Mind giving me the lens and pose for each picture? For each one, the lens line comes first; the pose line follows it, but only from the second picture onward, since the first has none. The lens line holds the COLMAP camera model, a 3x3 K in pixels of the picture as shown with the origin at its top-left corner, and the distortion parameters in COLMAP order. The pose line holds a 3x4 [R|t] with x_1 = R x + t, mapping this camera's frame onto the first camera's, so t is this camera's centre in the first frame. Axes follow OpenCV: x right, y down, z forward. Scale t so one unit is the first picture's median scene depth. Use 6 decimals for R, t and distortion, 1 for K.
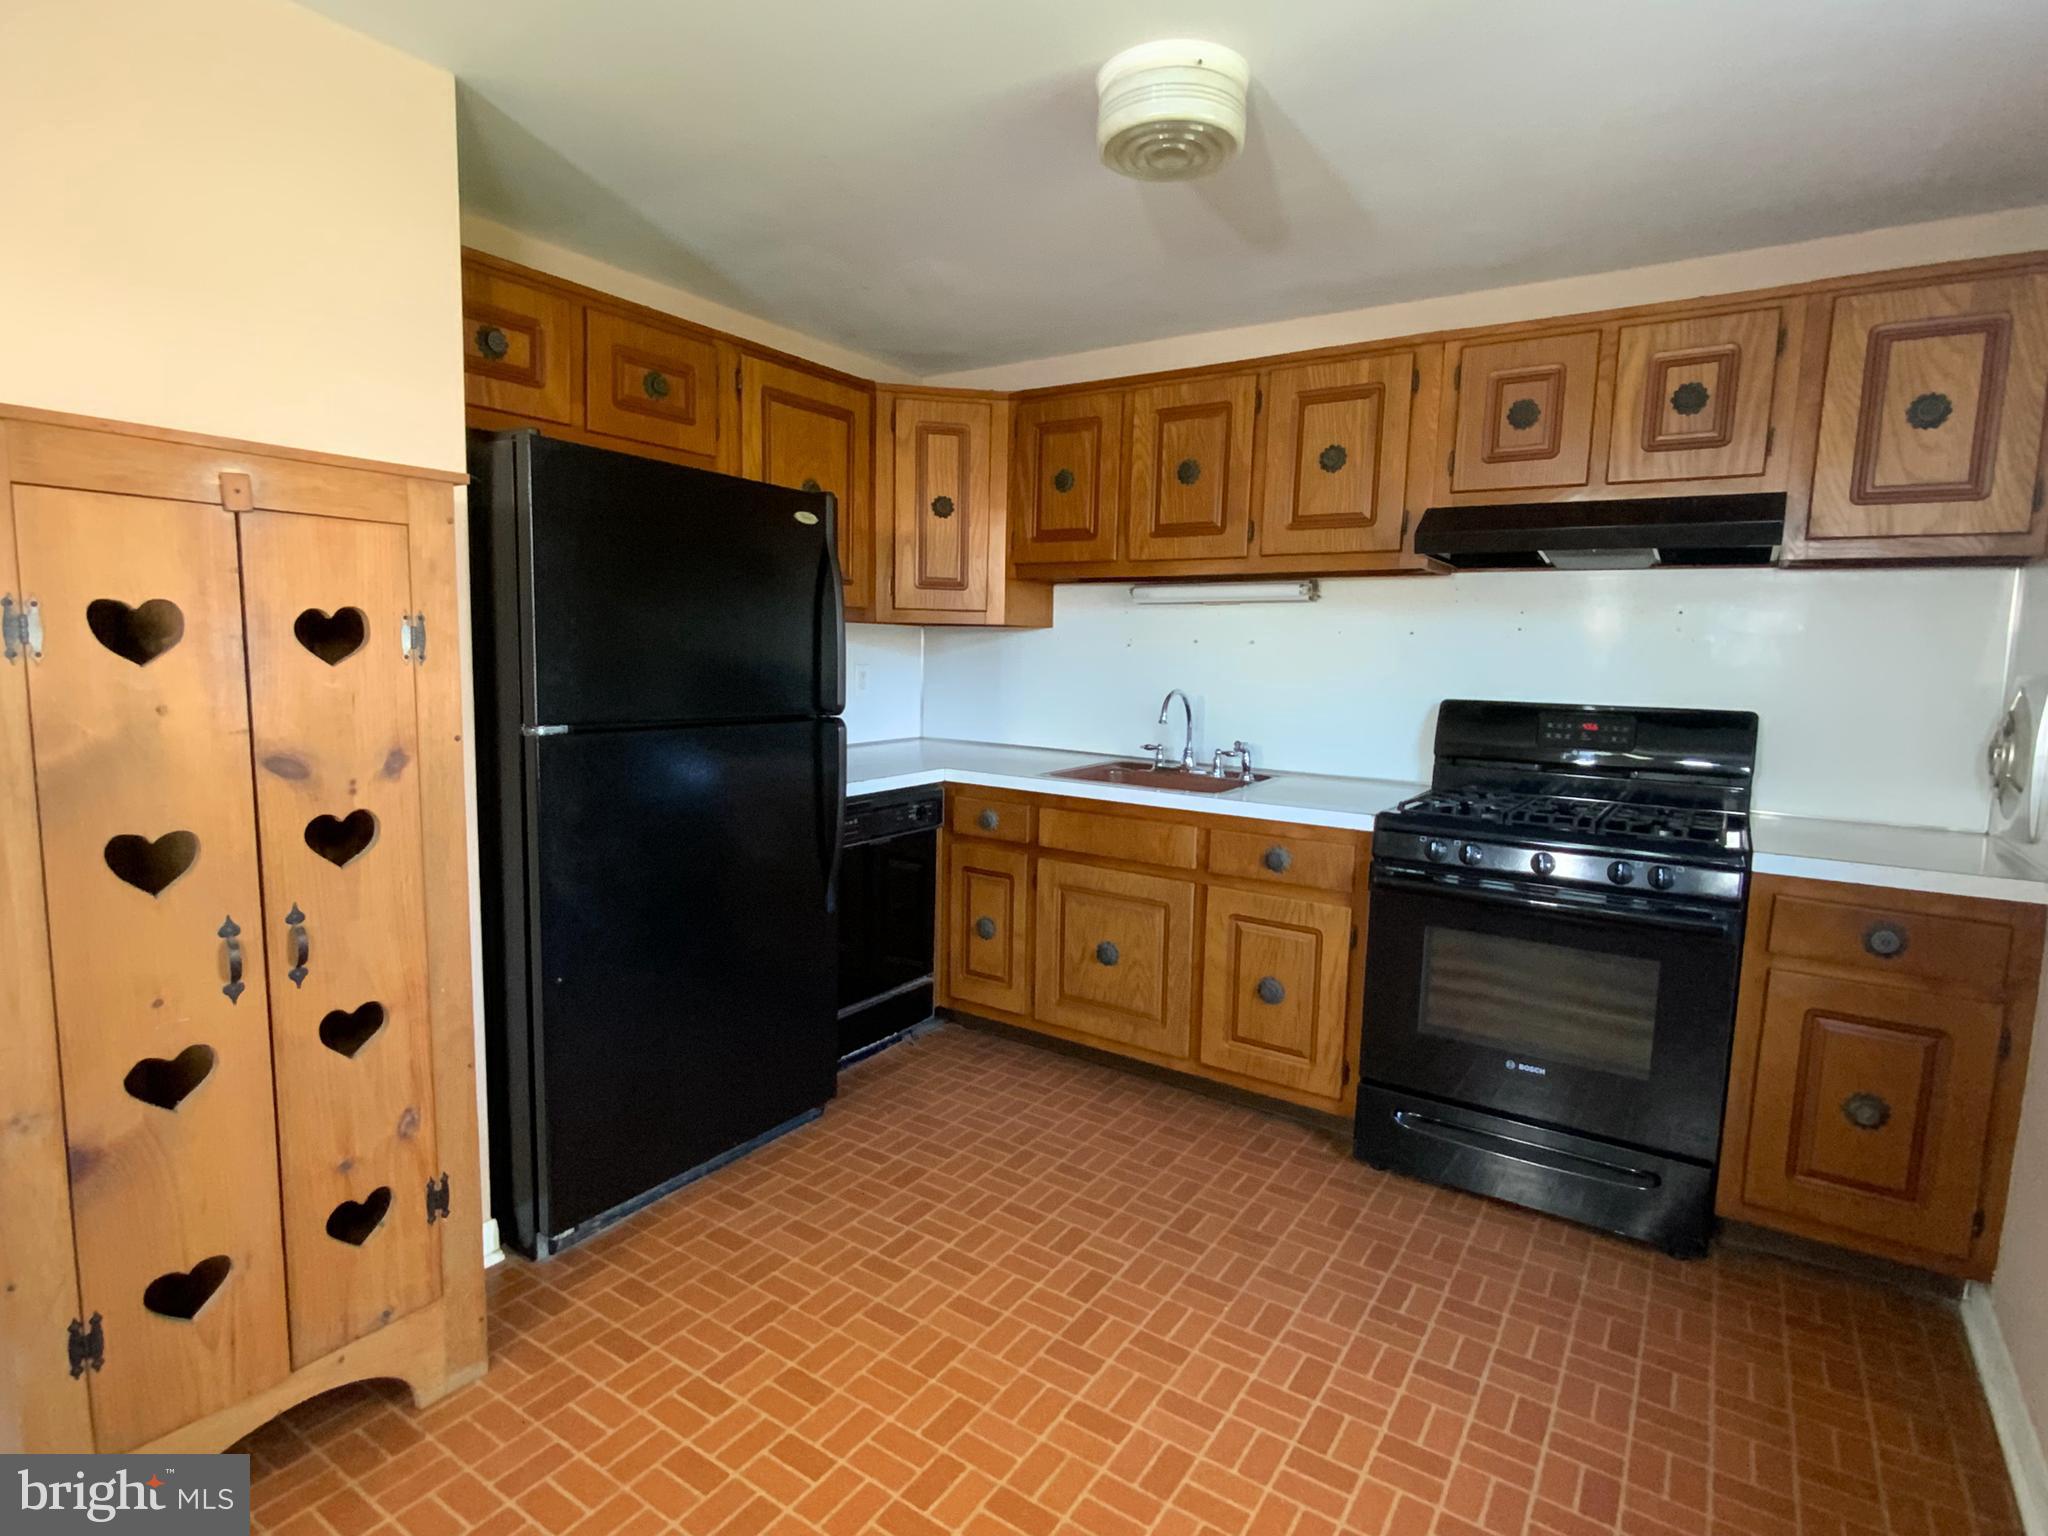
lens RADIAL K [[1043.9, 0, 1024.1], [0, 1043.9, 767.4], [0, 0, 1]] dist [-0.010411, -0.001203]
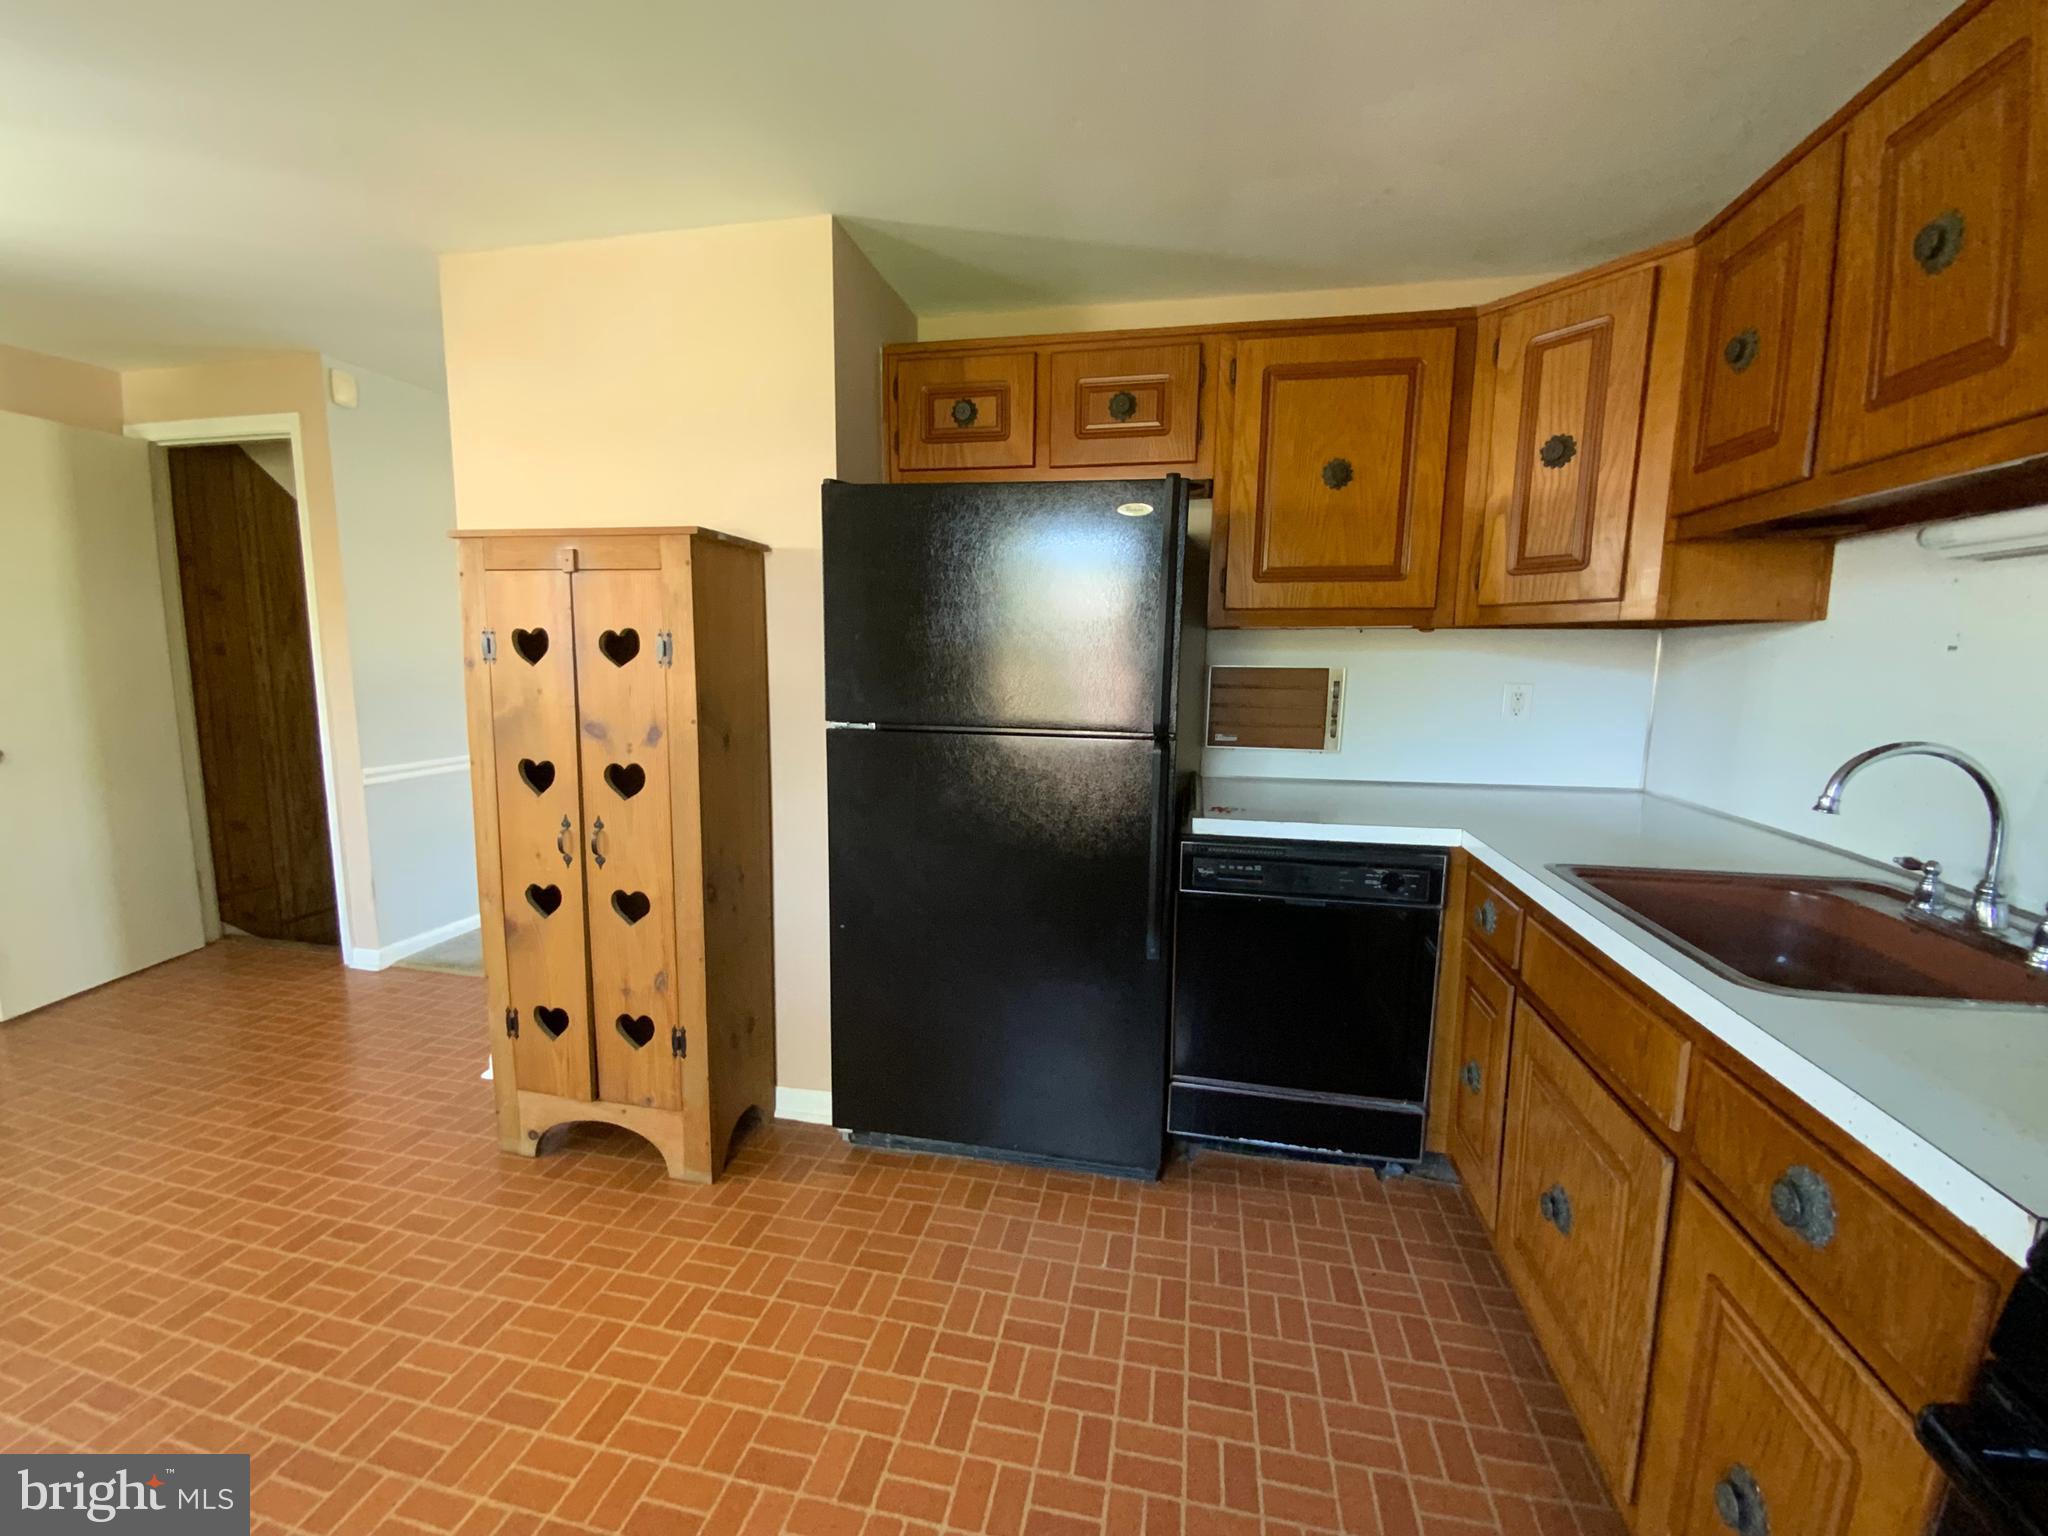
lens RADIAL K [[829.8, 0, 1026.9], [0, 829.8, 772.4], [0, 0, 1]] dist [0.015854, -0.014534]
pose [[0.370476, 0.105389, -0.922844, 0.481851], [-0.109652, 0.991557, 0.069216, -0.064810], [0.922347, 0.075549, 0.378904, 0.745013]]
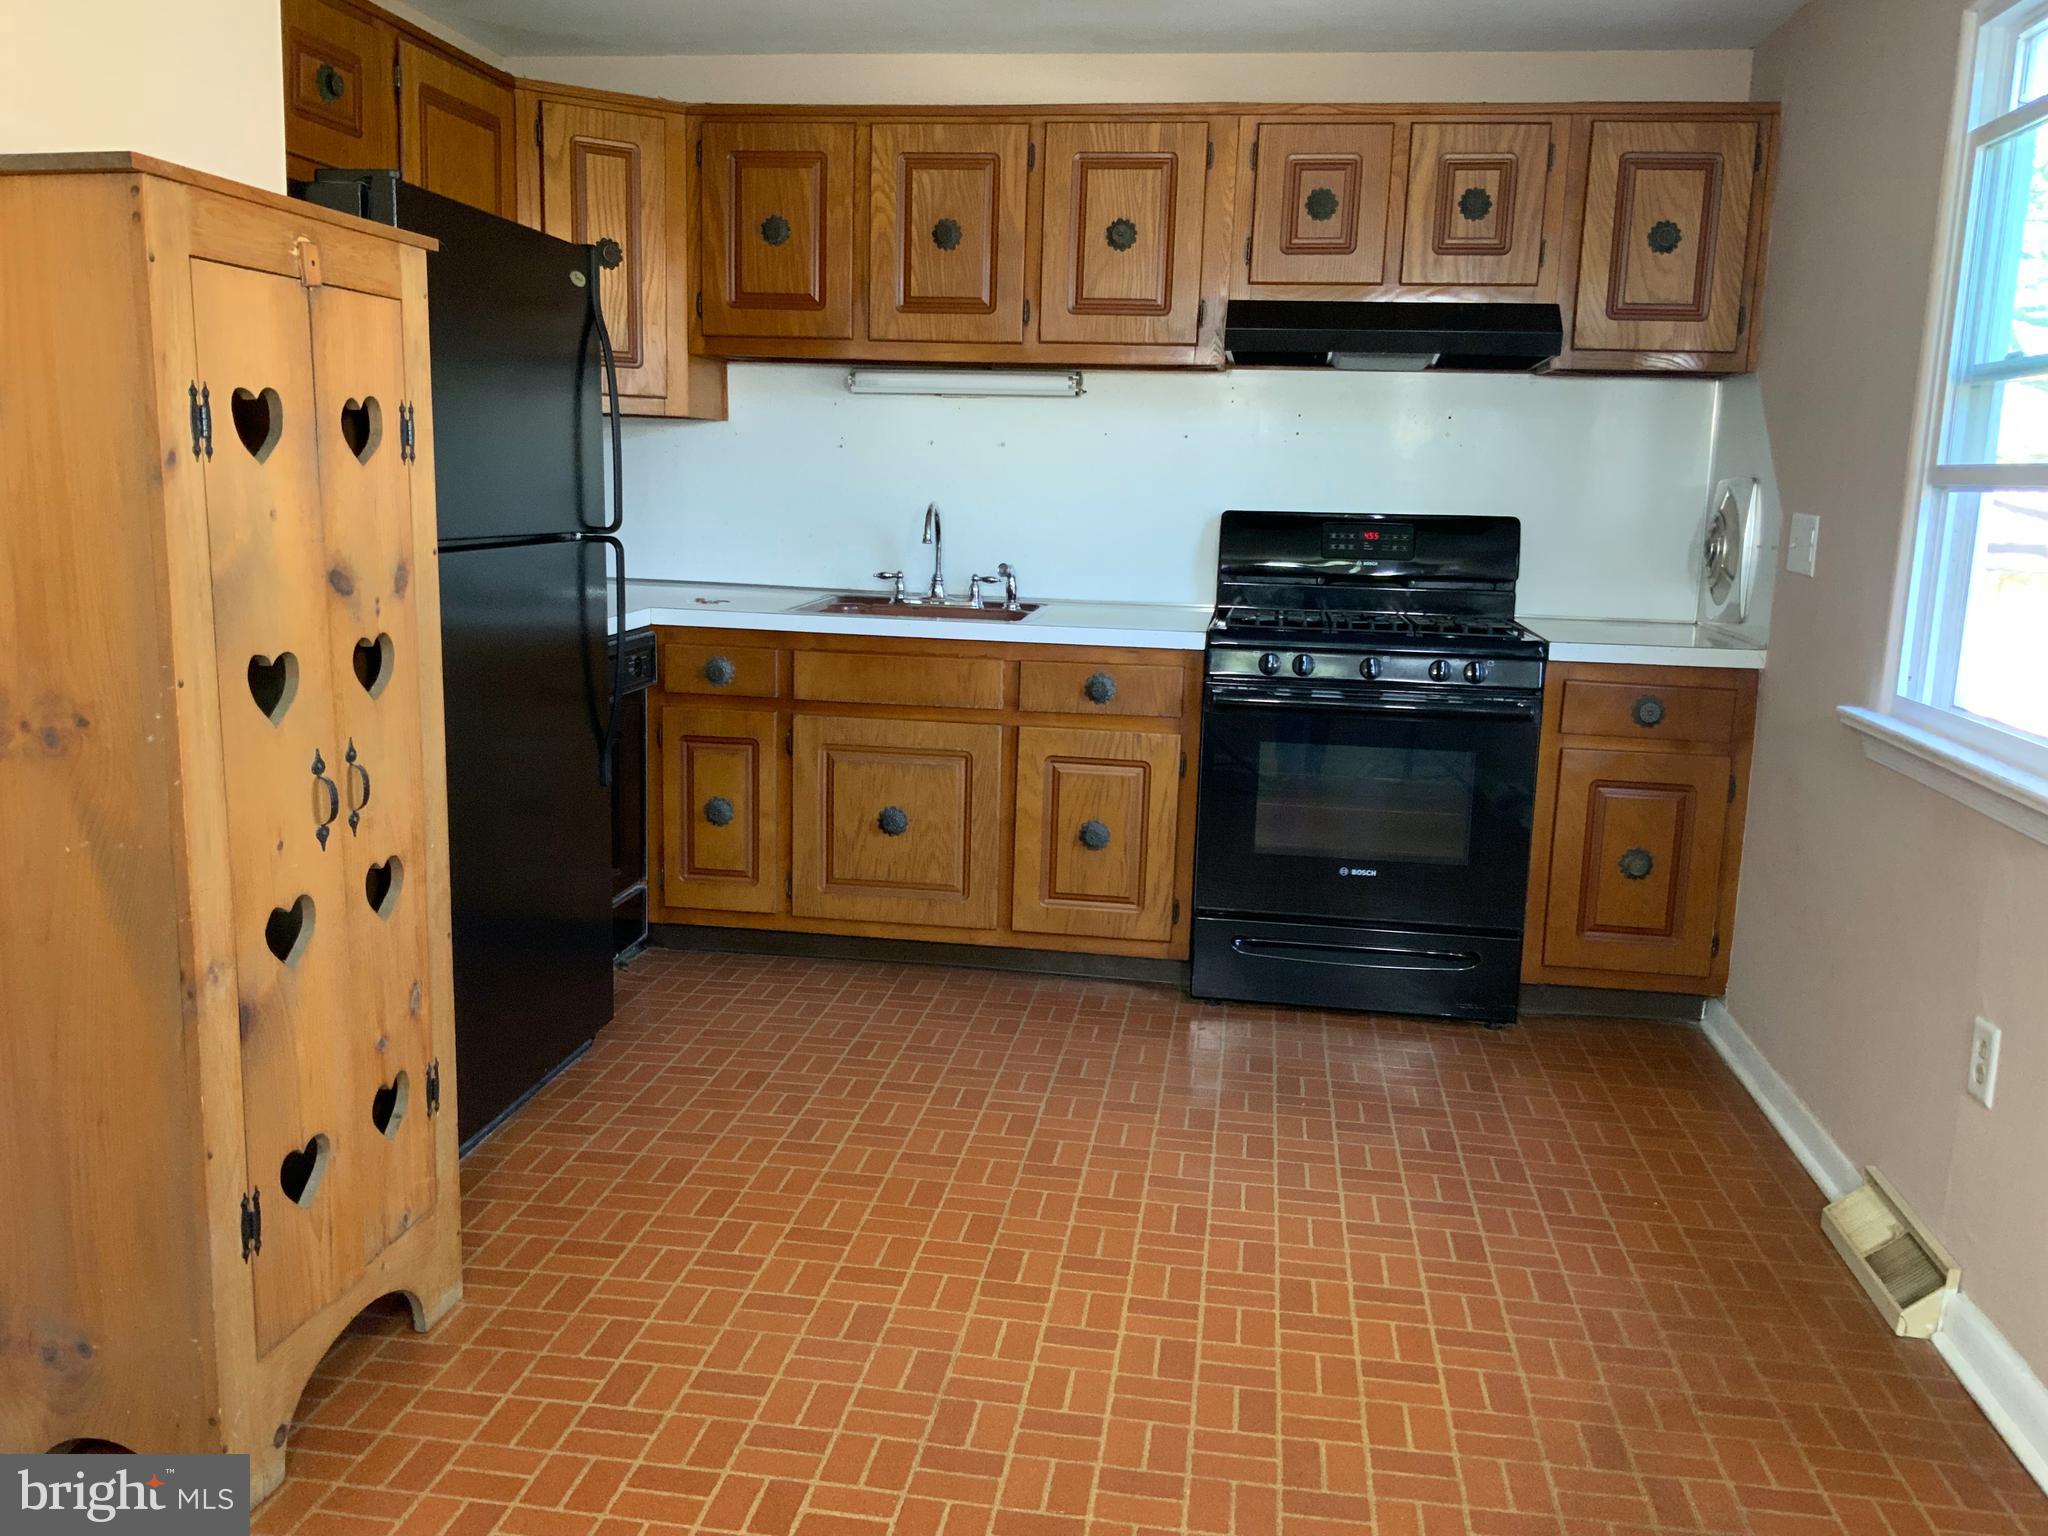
lens RADIAL K [[1694.1, 0, 1031.9], [0, 1694.1, 771.0], [0, 0, 1]] dist [0.027605, -0.067238]
pose [[0.901193, -0.074592, 0.426950, -0.532494], [0.043490, 0.995670, 0.082155, 0.043648], [-0.431230, -0.055469, 0.900535, -0.362320]]
